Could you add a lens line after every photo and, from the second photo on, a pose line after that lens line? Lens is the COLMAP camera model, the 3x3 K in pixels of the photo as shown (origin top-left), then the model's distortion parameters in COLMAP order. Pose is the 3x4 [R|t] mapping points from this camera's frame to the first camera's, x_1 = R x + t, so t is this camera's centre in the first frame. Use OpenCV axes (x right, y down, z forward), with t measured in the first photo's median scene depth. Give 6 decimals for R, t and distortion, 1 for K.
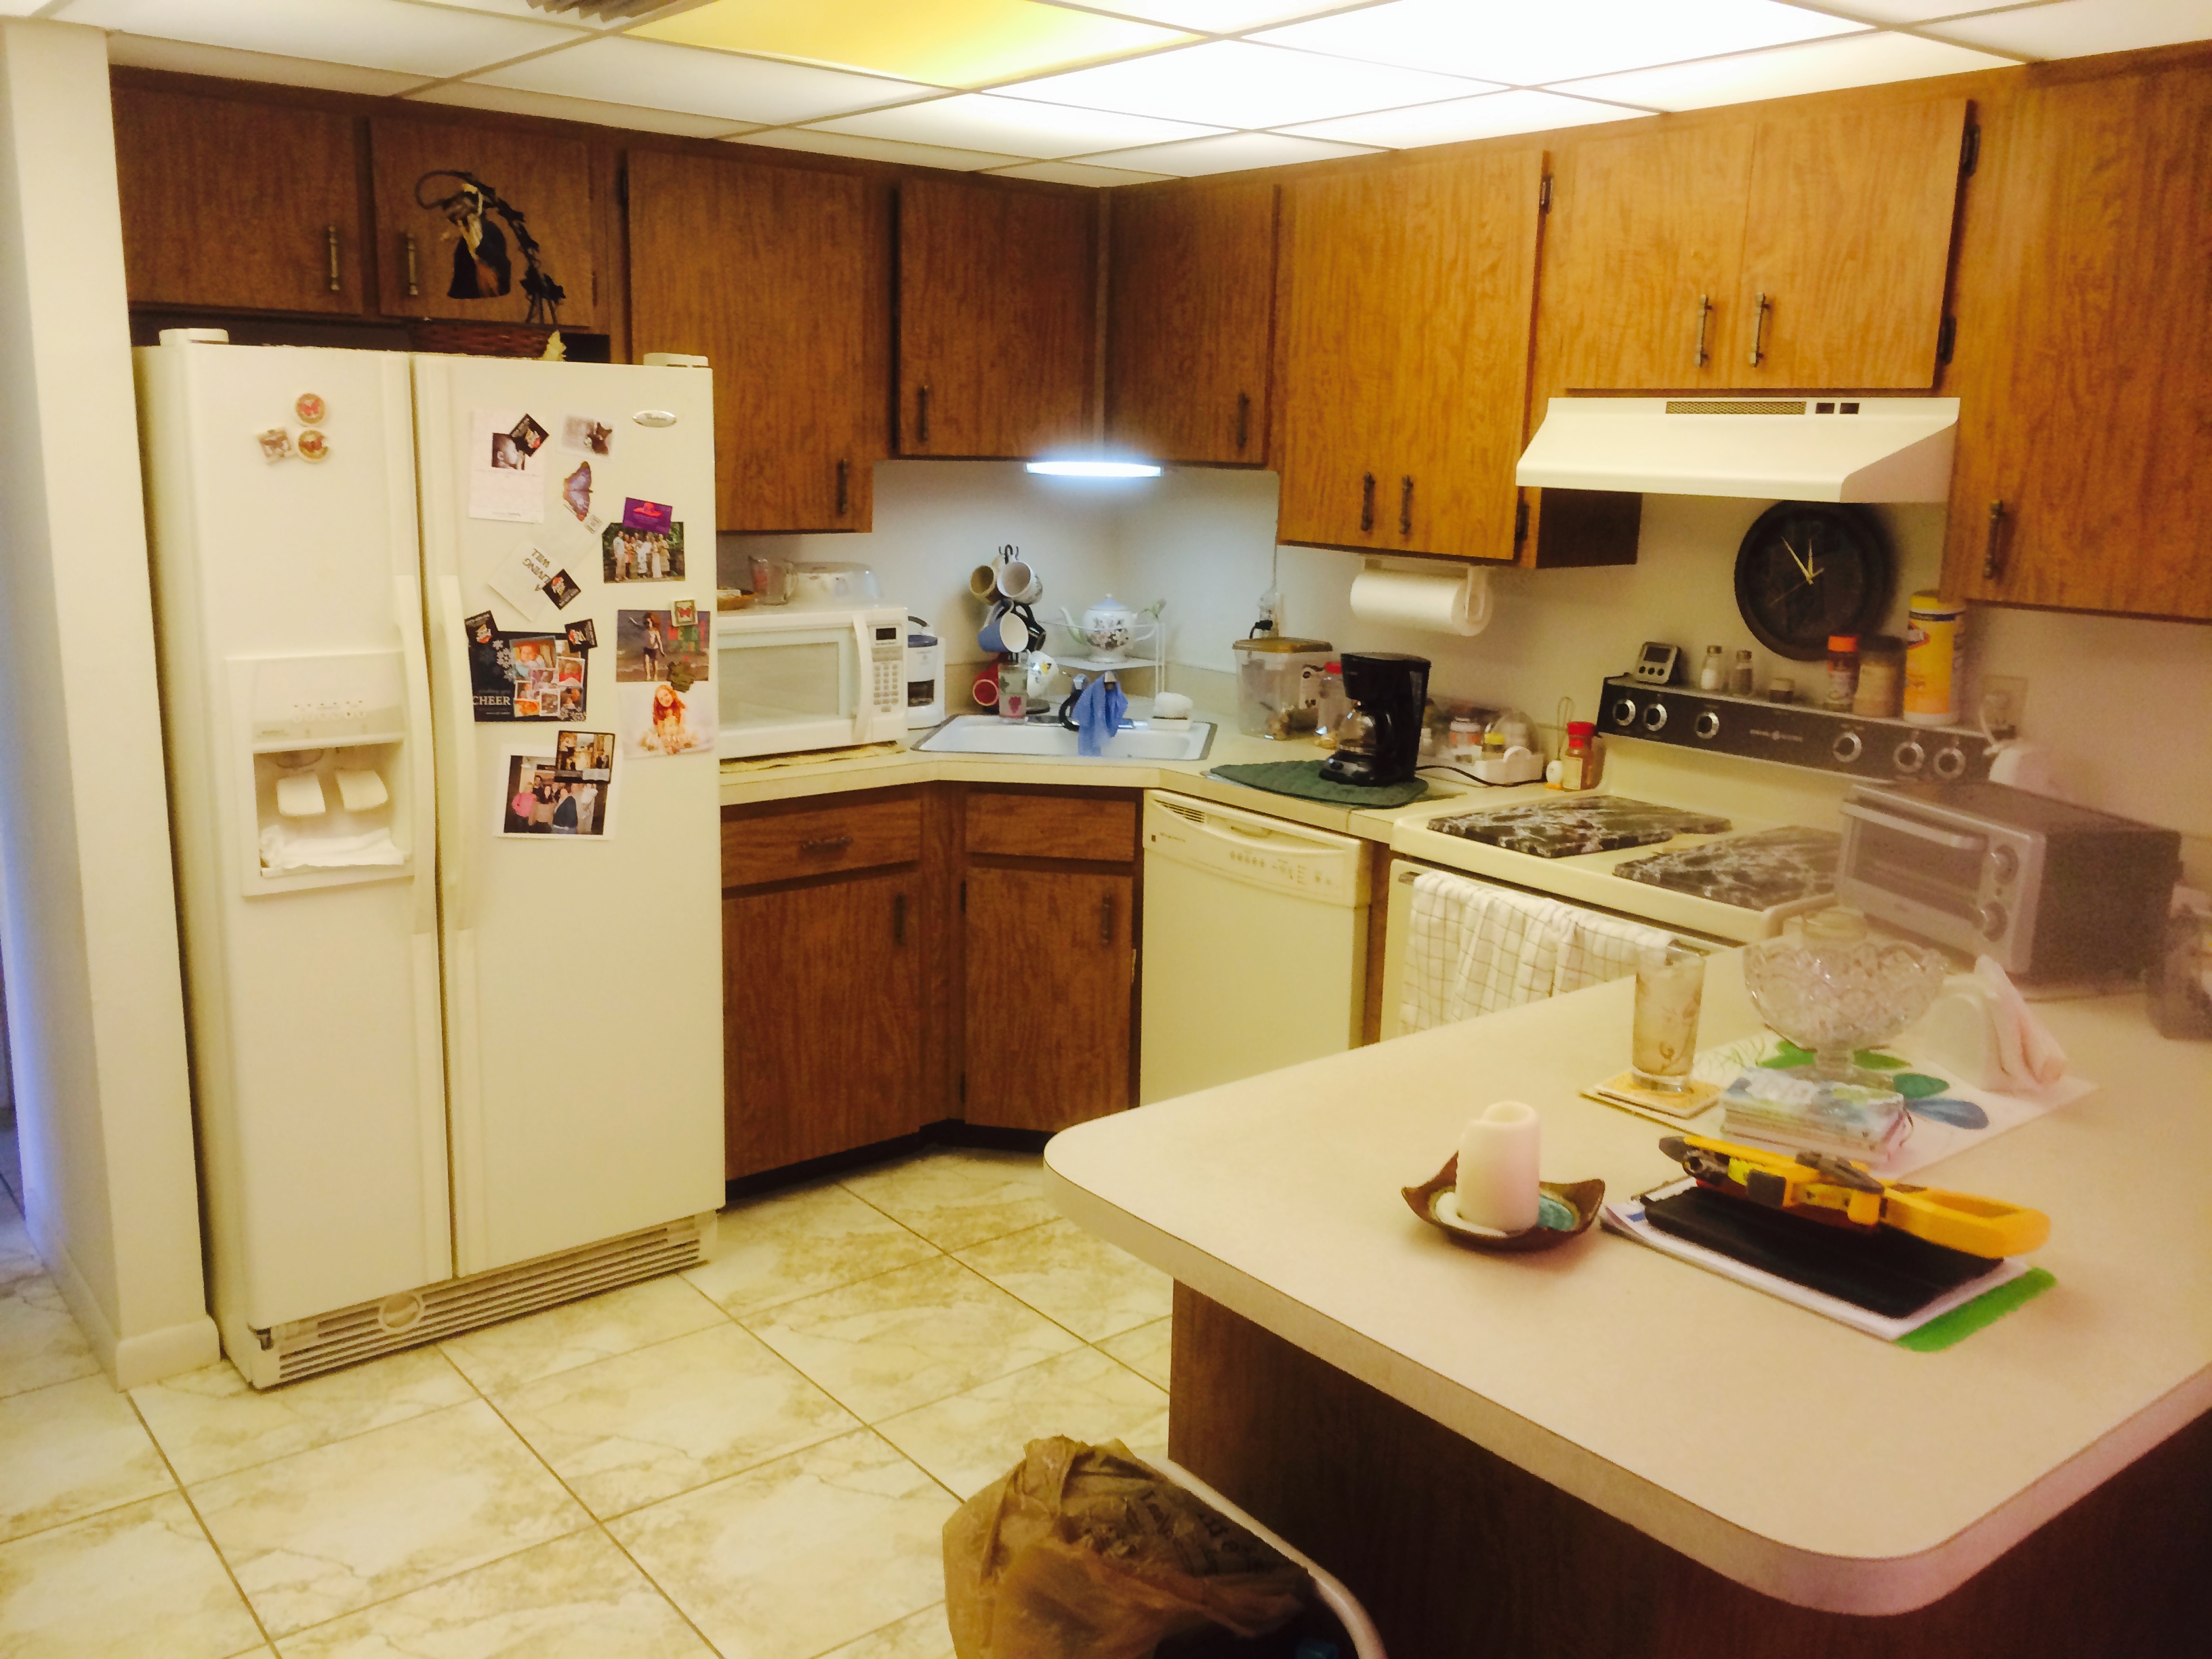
lens RADIAL K [[1894.6, 0, 1102.9], [0, 1894.6, 811.9], [0, 0, 1]] dist [0.056512, -0.069897]
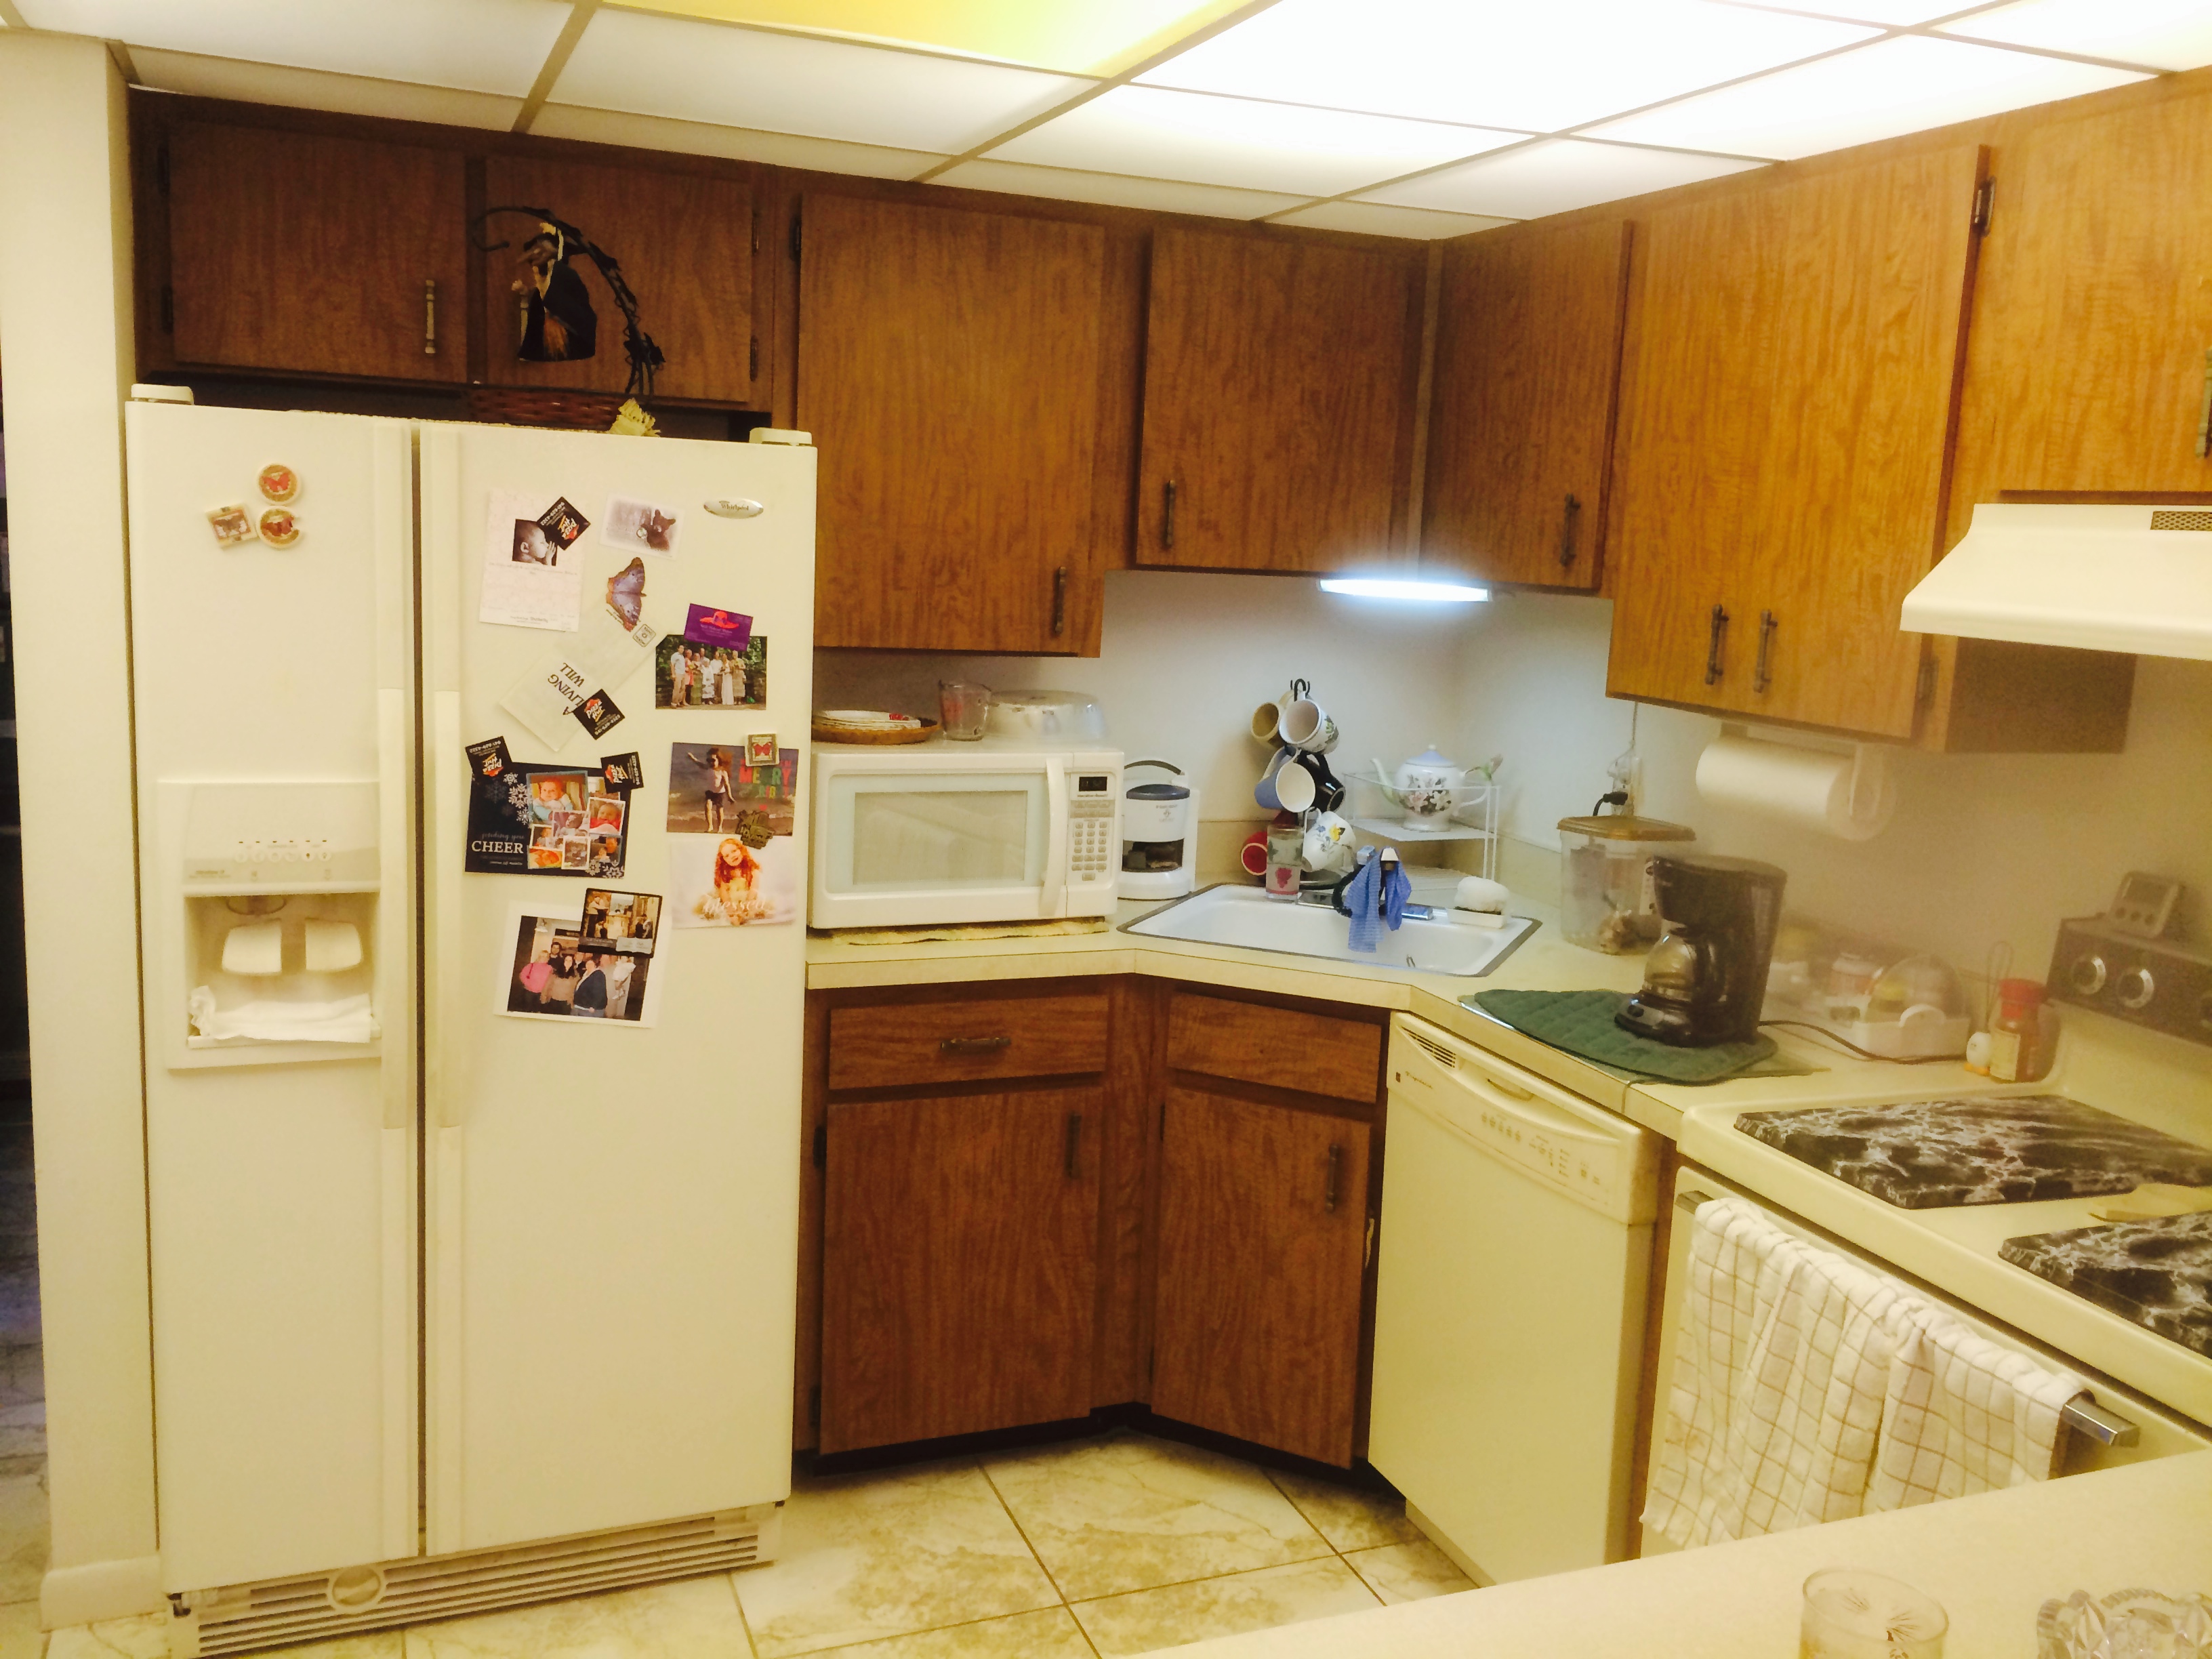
lens RADIAL K [[1894.6, 0, 1106.8], [0, 1894.6, 807.5], [0, 0, 1]] dist [0.056512, -0.069897]
pose [[0.956303, 0.064881, -0.285089, 0.134844], [-0.082672, 0.995281, -0.050808, -0.048594], [0.280447, 0.072157, 0.957153, 0.261775]]
